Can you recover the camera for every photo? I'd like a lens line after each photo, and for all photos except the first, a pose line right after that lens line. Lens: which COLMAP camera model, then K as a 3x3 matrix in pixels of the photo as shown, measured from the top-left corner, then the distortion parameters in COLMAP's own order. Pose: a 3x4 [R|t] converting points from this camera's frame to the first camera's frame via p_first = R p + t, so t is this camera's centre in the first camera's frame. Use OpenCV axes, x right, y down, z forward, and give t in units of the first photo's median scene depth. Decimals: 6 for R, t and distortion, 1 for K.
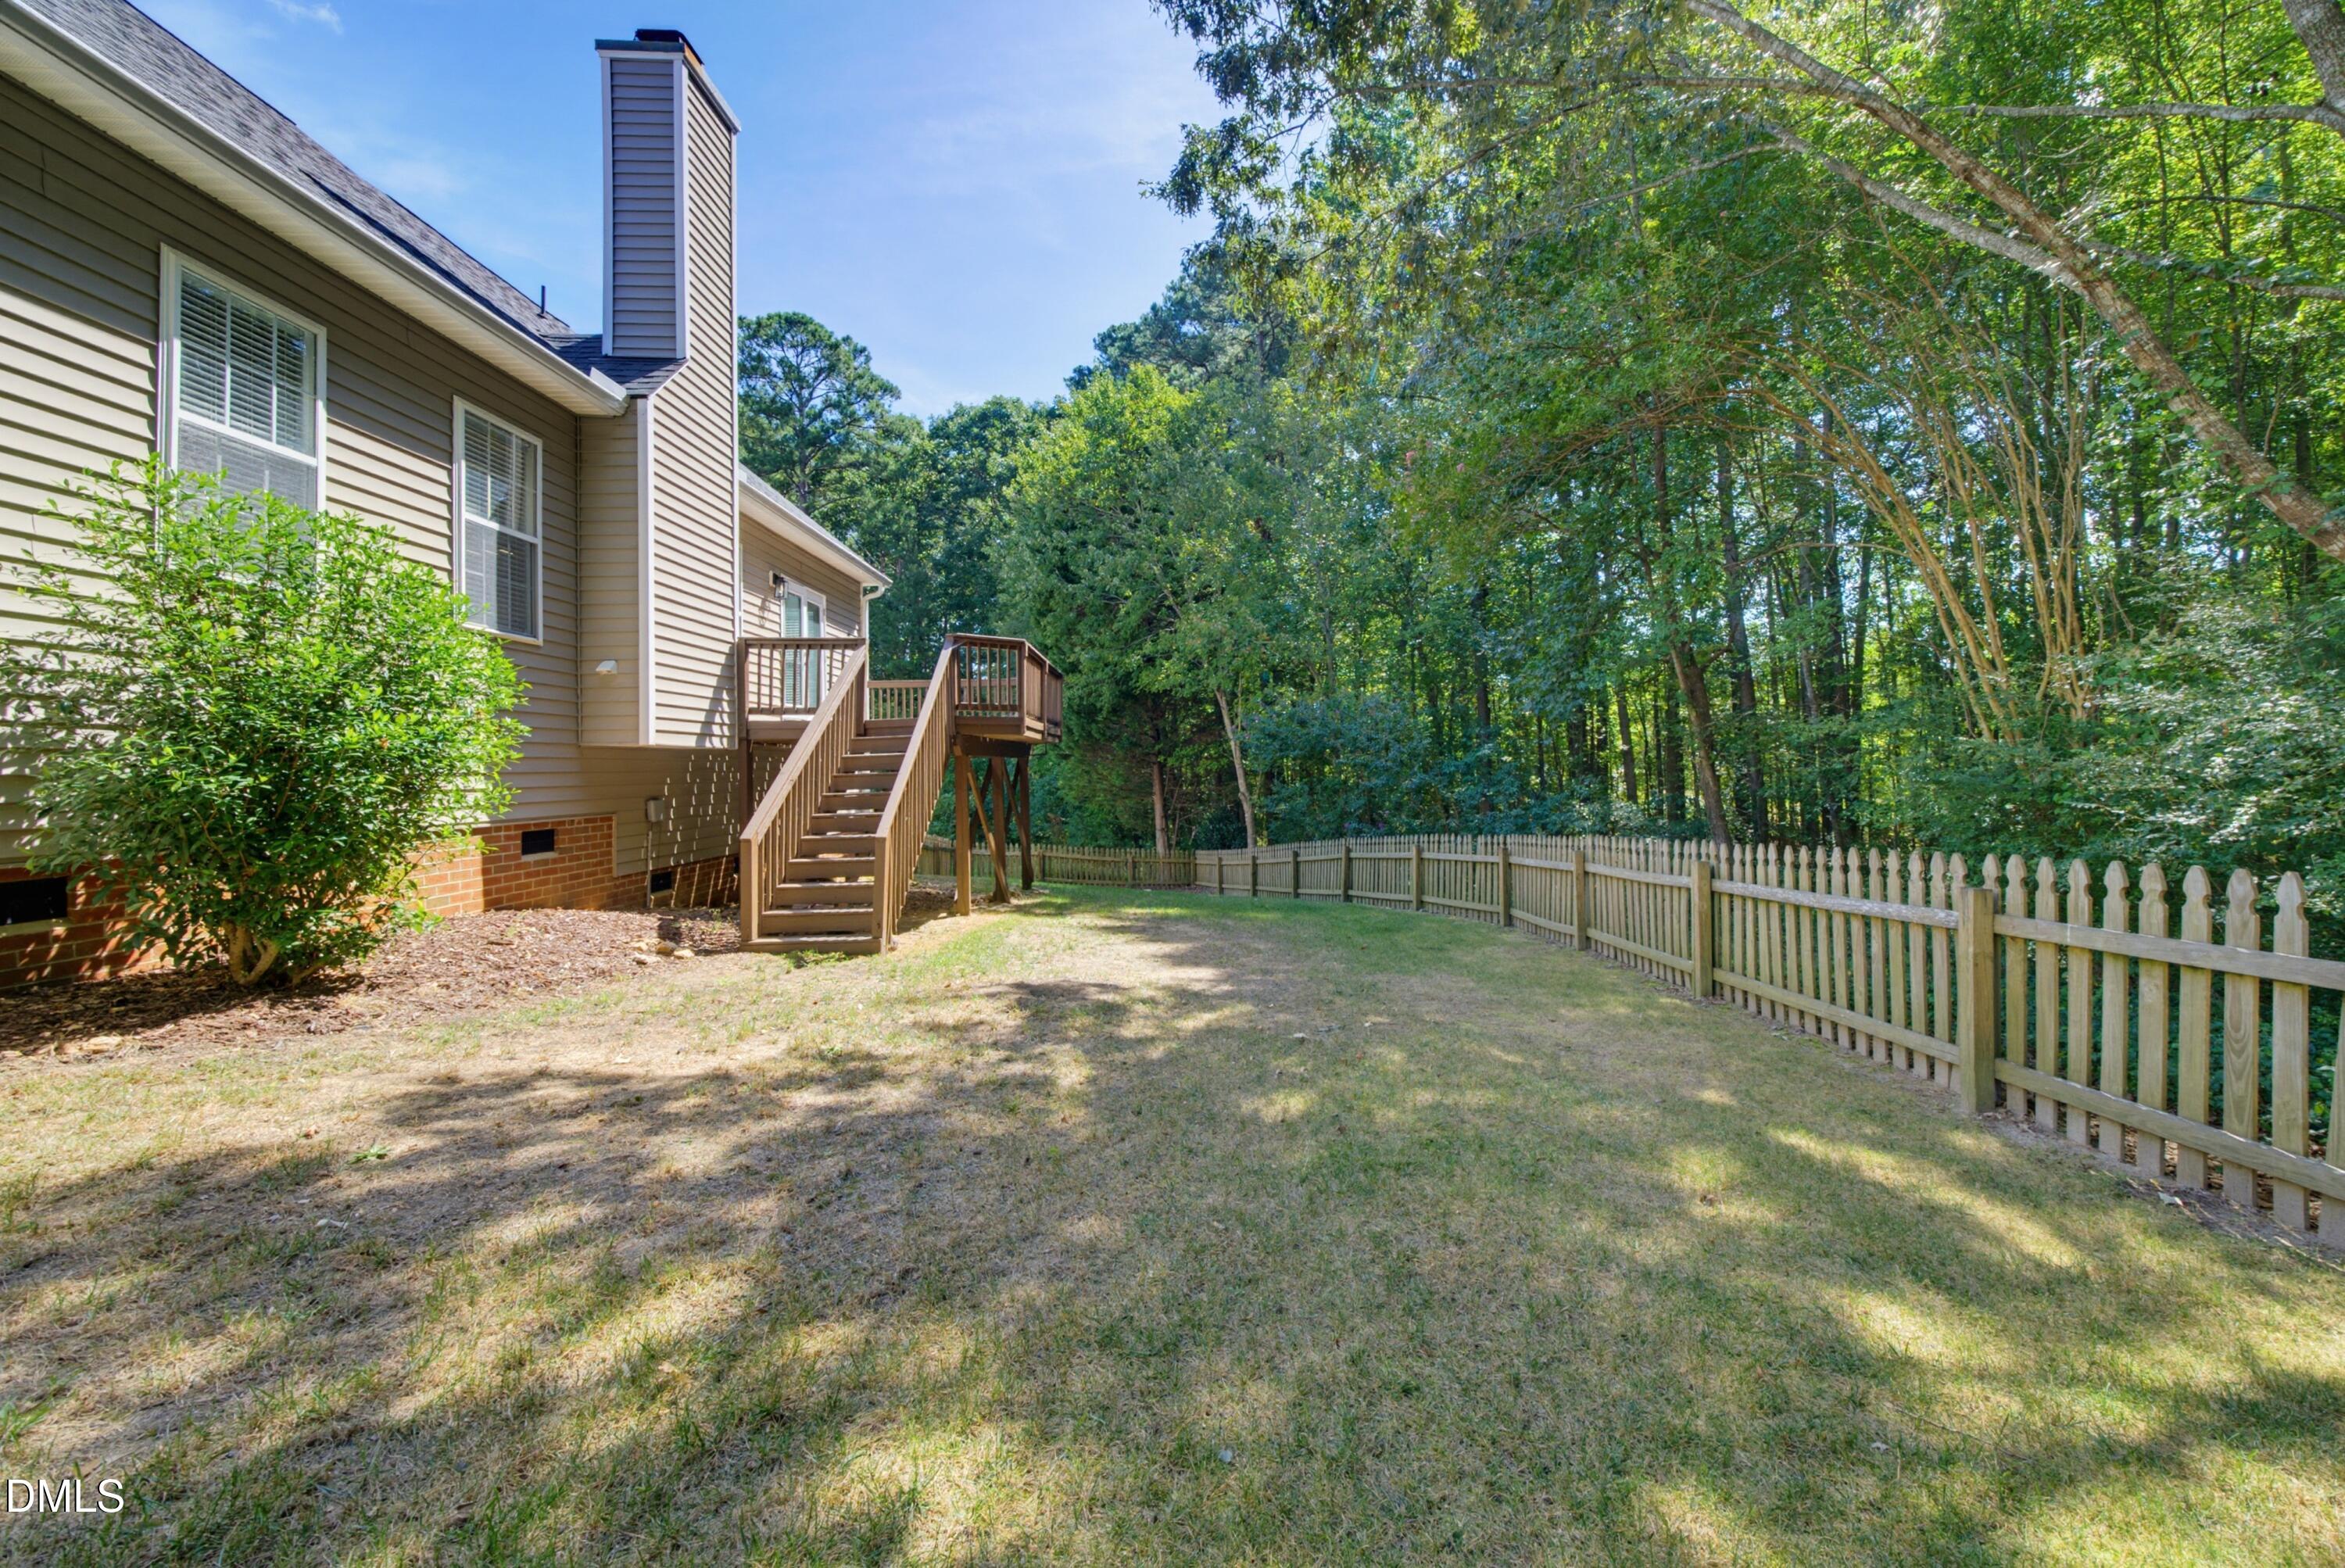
lens RADIAL K [[795.5, 0, 1235.1], [0, 795.5, 777.3], [0, 0, 1]] dist [-0.017047, 0.007811]
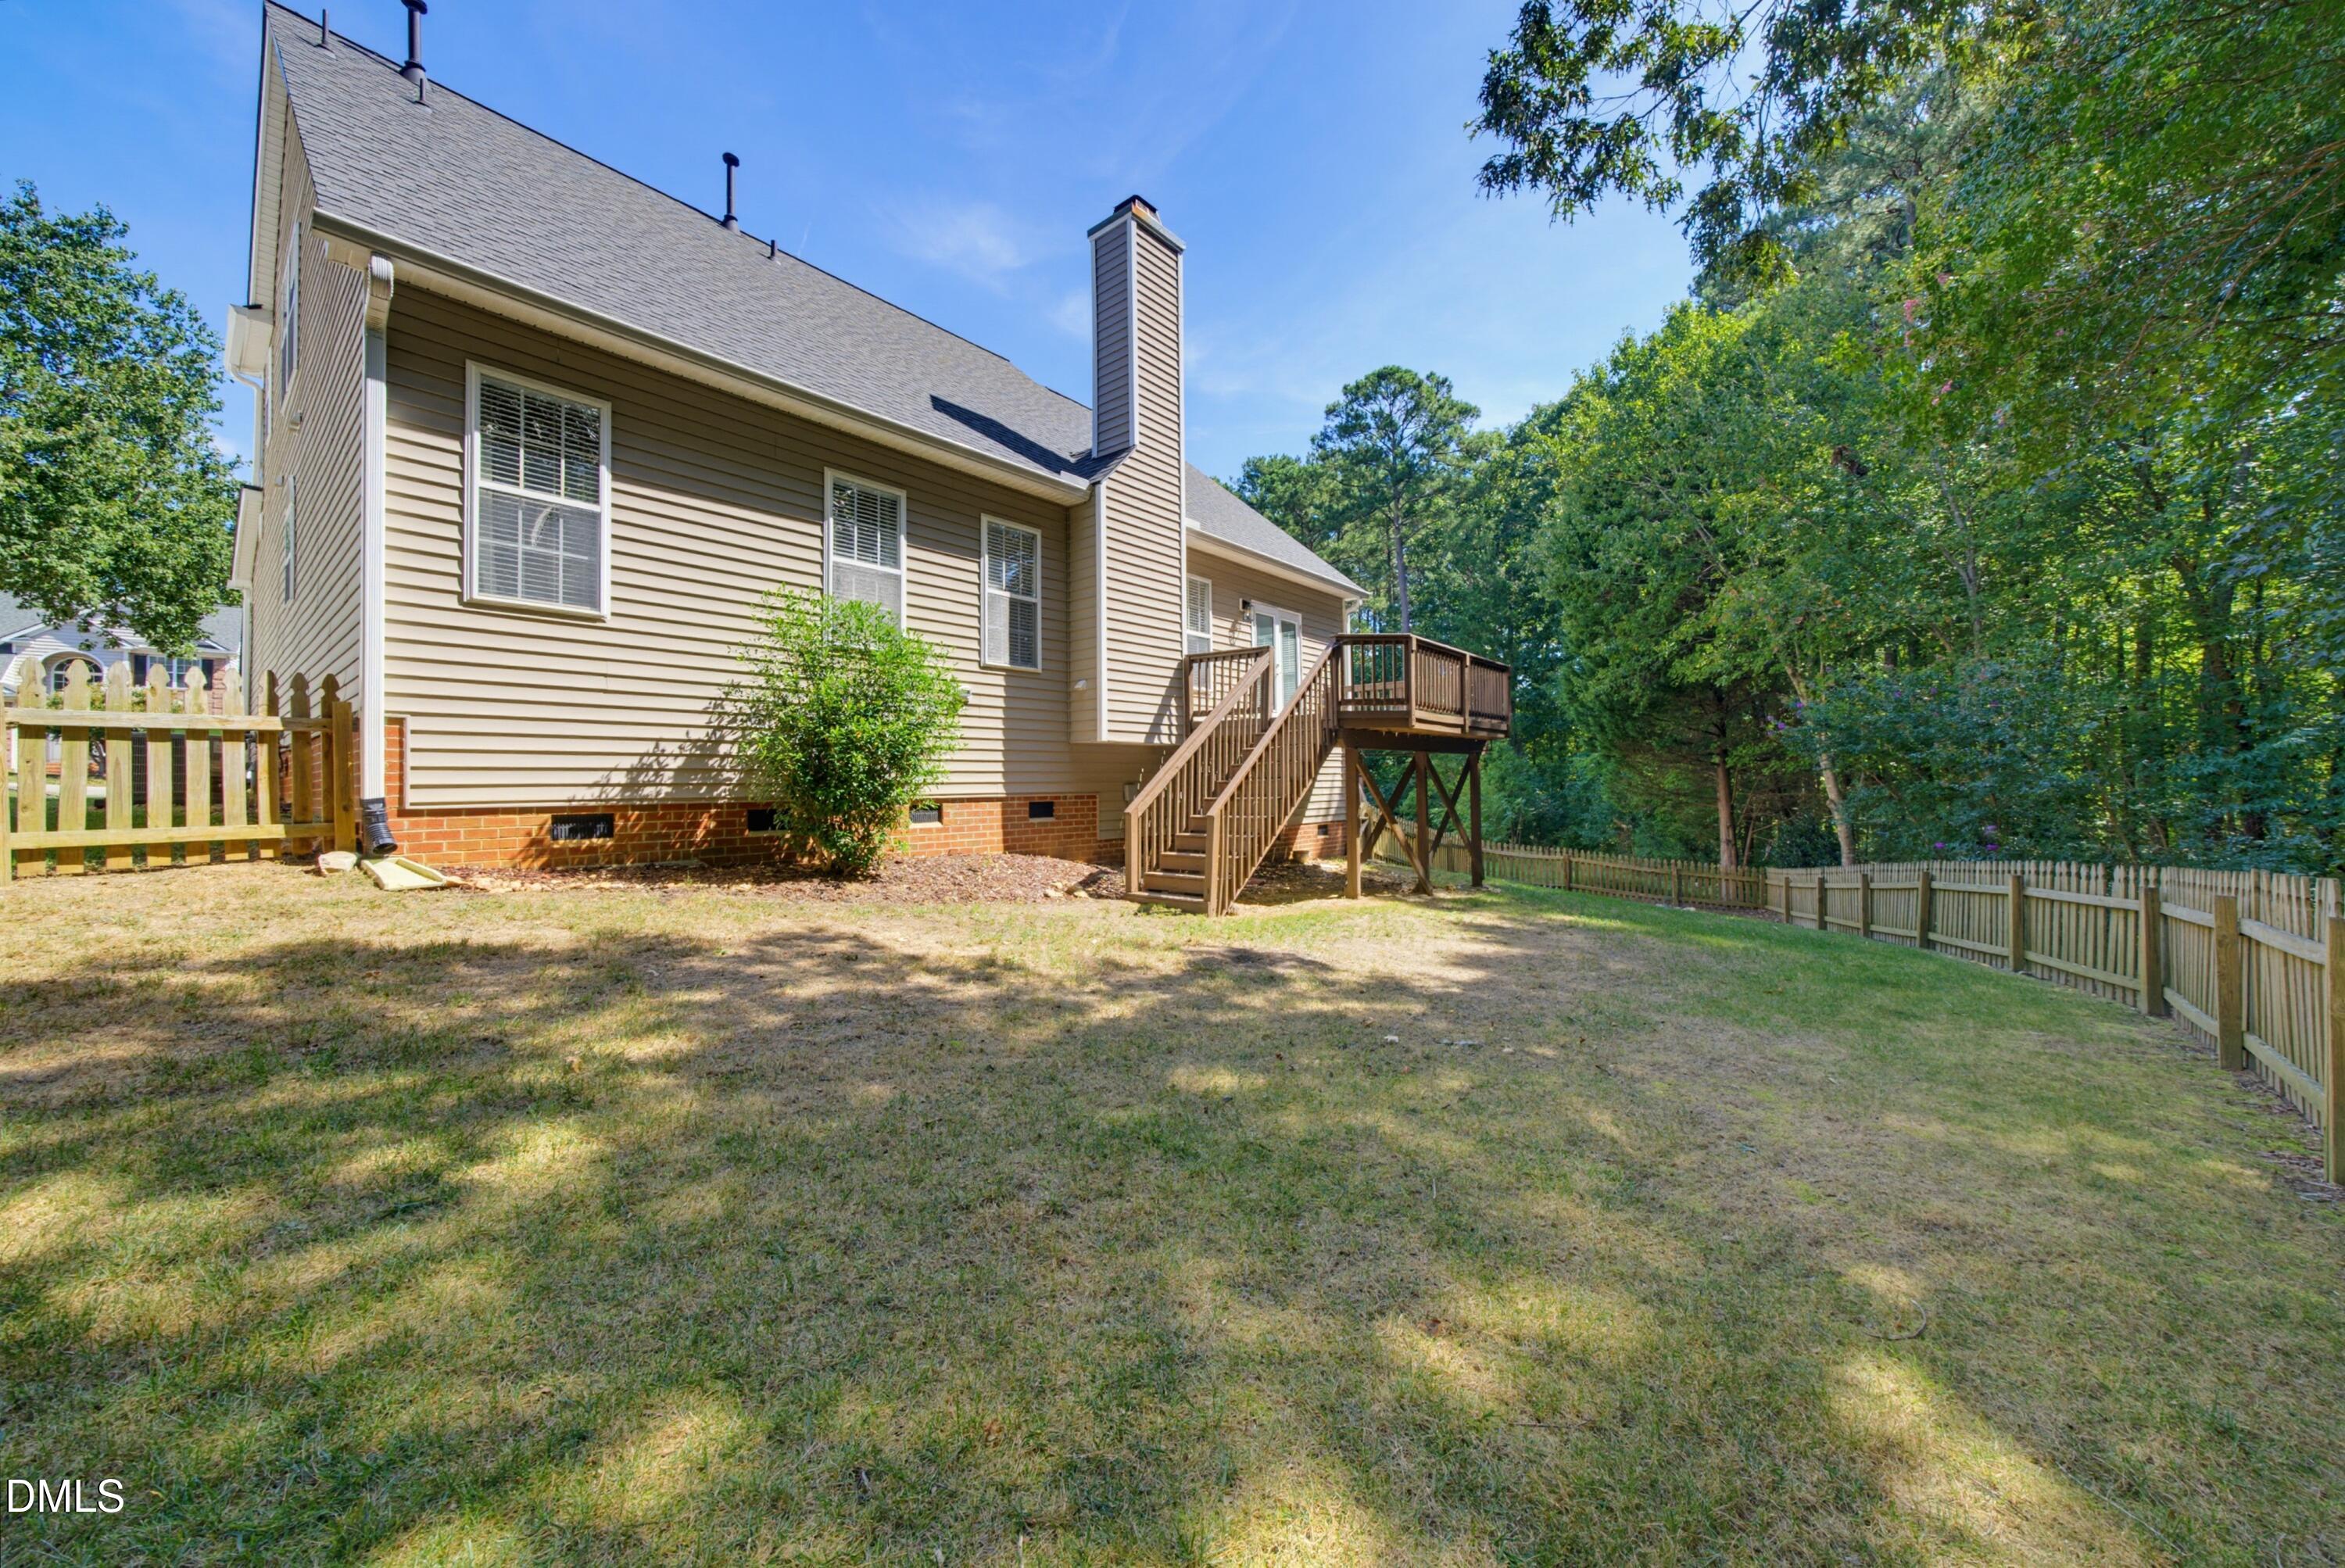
lens RADIAL K [[795.5, 0, 1235.1], [0, 795.5, 777.3], [0, 0, 1]] dist [-0.017047, 0.007811]
pose [[0.757862, 0.006630, -0.652381, 0.313266], [-0.010974, 0.999936, -0.002587, 0.022040], [0.652322, 0.009120, 0.757887, 0.126234]]
